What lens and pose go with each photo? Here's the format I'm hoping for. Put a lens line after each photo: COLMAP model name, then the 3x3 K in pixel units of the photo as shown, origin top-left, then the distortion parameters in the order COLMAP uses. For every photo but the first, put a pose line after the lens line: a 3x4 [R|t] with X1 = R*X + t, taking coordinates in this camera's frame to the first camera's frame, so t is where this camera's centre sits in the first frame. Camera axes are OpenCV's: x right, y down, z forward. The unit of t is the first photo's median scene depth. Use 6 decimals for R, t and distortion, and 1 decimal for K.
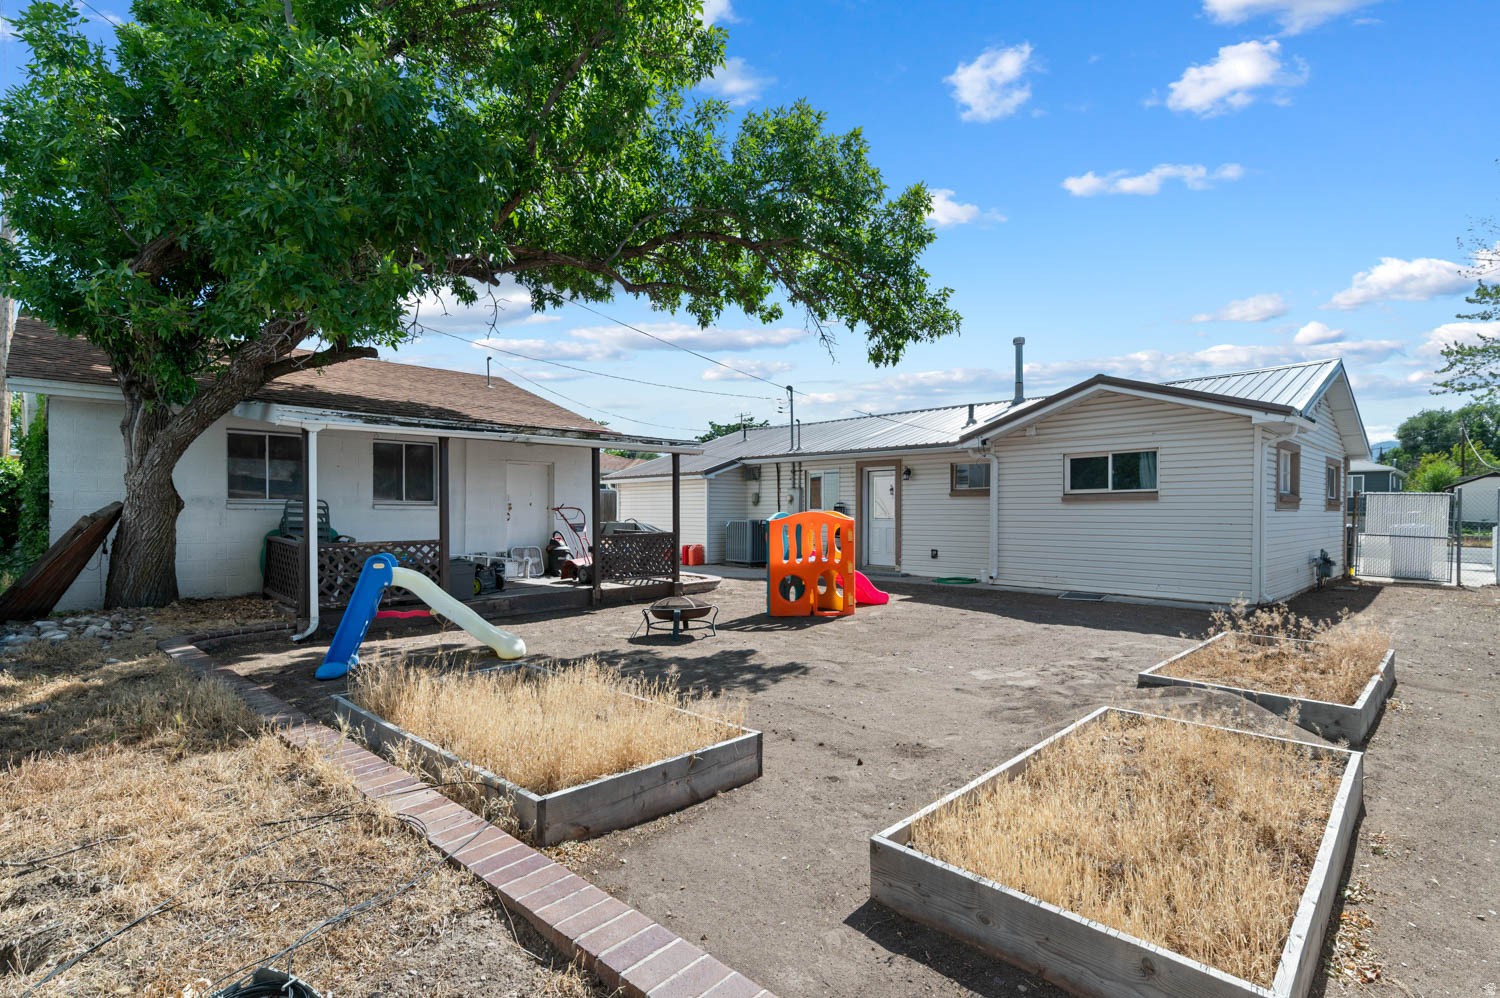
lens RADIAL K [[705.0, 0, 778.5], [0, 705.0, 525.2], [0, 0, 1]] dist [0.000102, 0.000114]
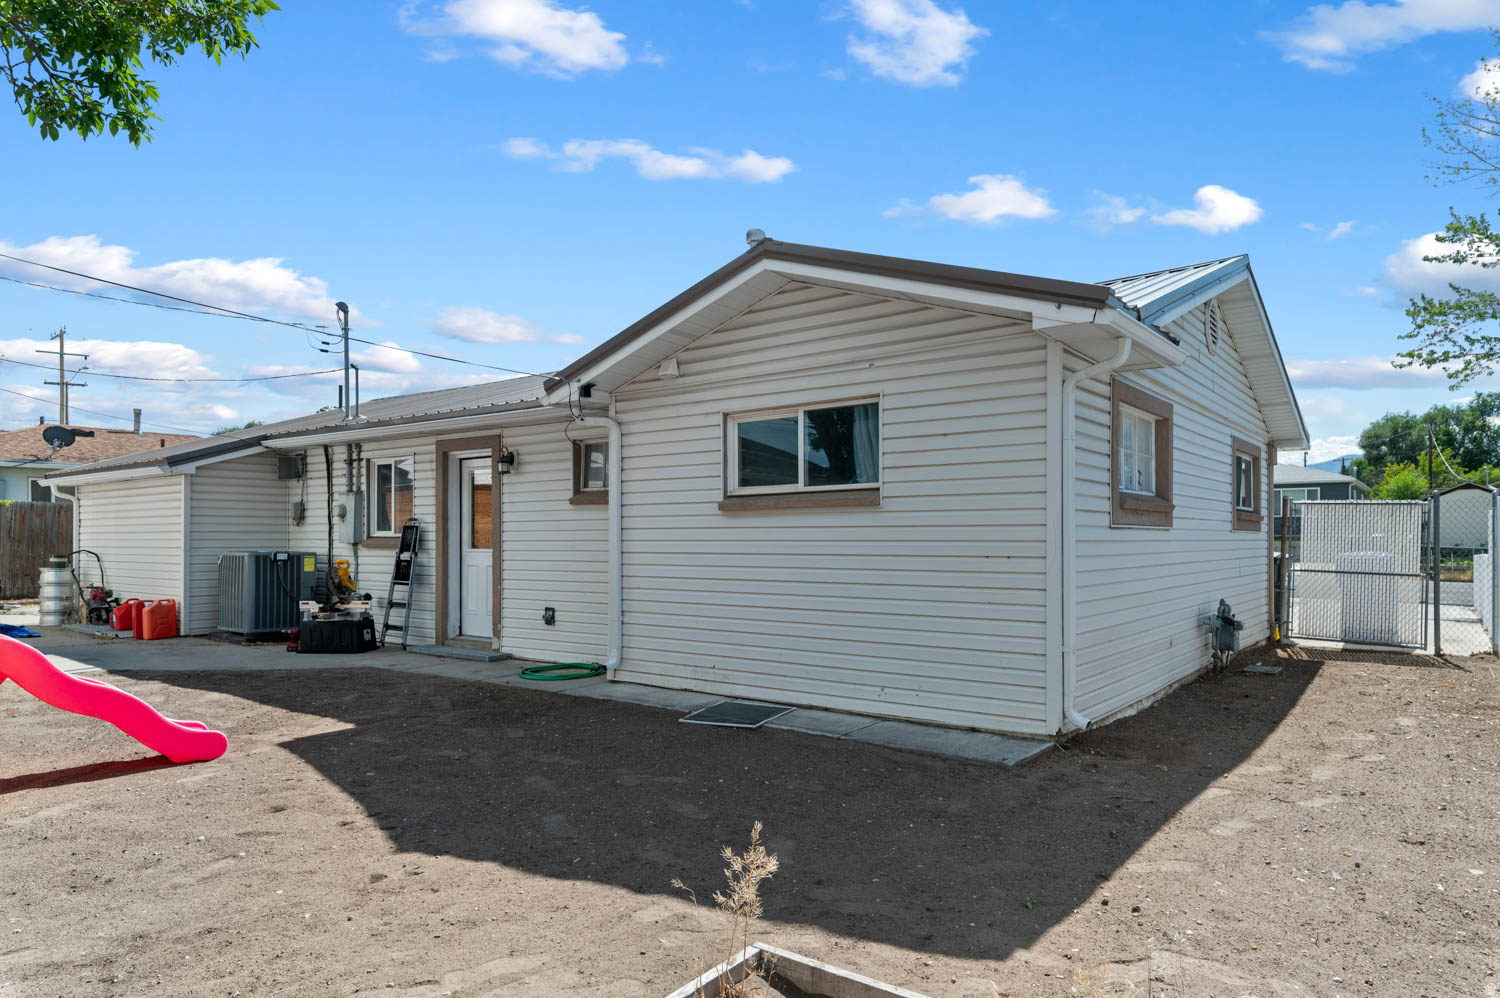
lens RADIAL K [[948.7, 0, 766.7], [0, 948.7, 541.6], [0, 0, 1]] dist [0.001100, -0.000947]
pose [[0.987196, -0.004368, 0.159454, 0.259613], [0.006786, 0.999870, -0.014622, -0.002500], [-0.159369, 0.015517, 0.987097, 0.278495]]
